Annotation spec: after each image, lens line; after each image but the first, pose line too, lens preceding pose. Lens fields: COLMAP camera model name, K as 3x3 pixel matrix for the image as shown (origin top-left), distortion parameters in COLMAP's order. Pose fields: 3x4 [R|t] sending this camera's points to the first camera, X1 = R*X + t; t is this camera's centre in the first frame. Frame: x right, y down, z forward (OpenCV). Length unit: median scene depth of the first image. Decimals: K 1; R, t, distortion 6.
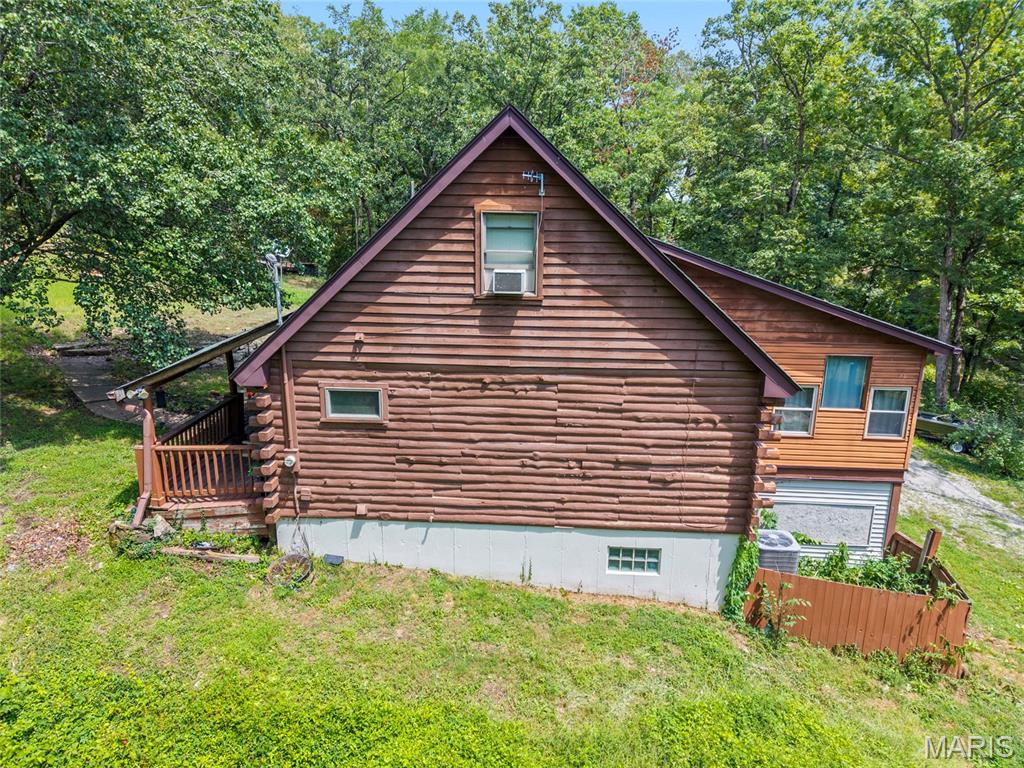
lens RADIAL K [[678.9, 0, 512.0], [0, 678.9, 384.0], [0, 0, 1]] dist [0.128836, -0.186328]
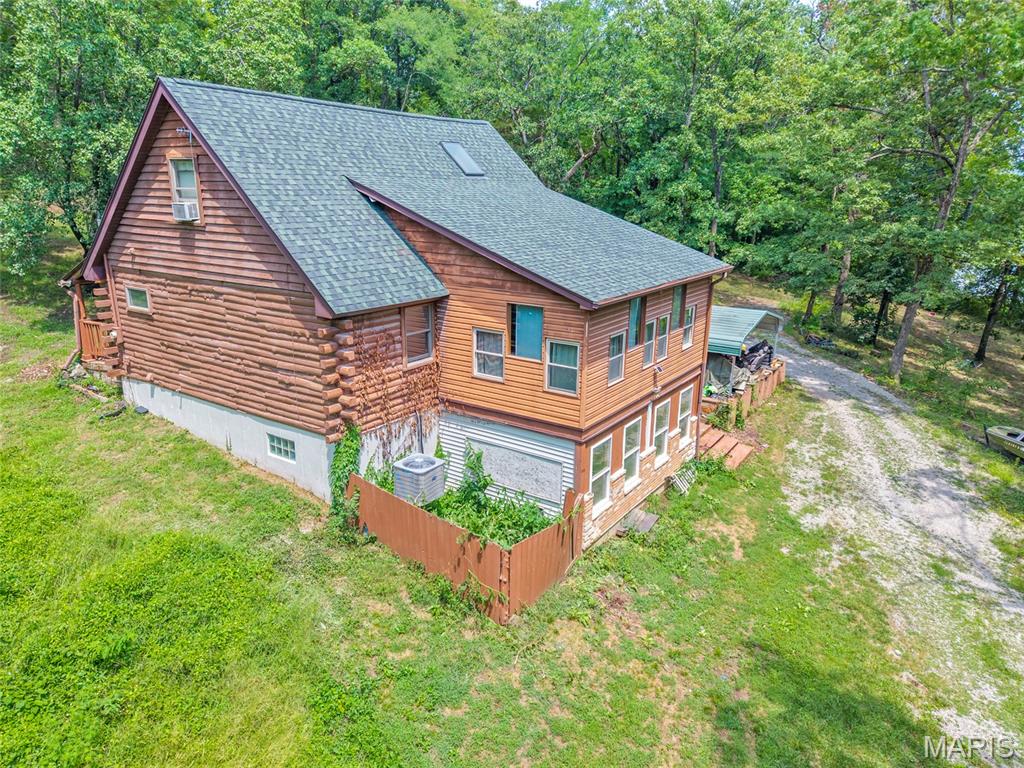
lens RADIAL K [[678.9, 0, 512.0], [0, 678.9, 384.0], [0, 0, 1]] dist [0.128836, -0.186328]
pose [[0.851366, 0.137614, -0.506200, 1.179585], [-0.125372, 0.990390, 0.058385, 0.022104], [0.509370, 0.013757, 0.860437, 0.158214]]
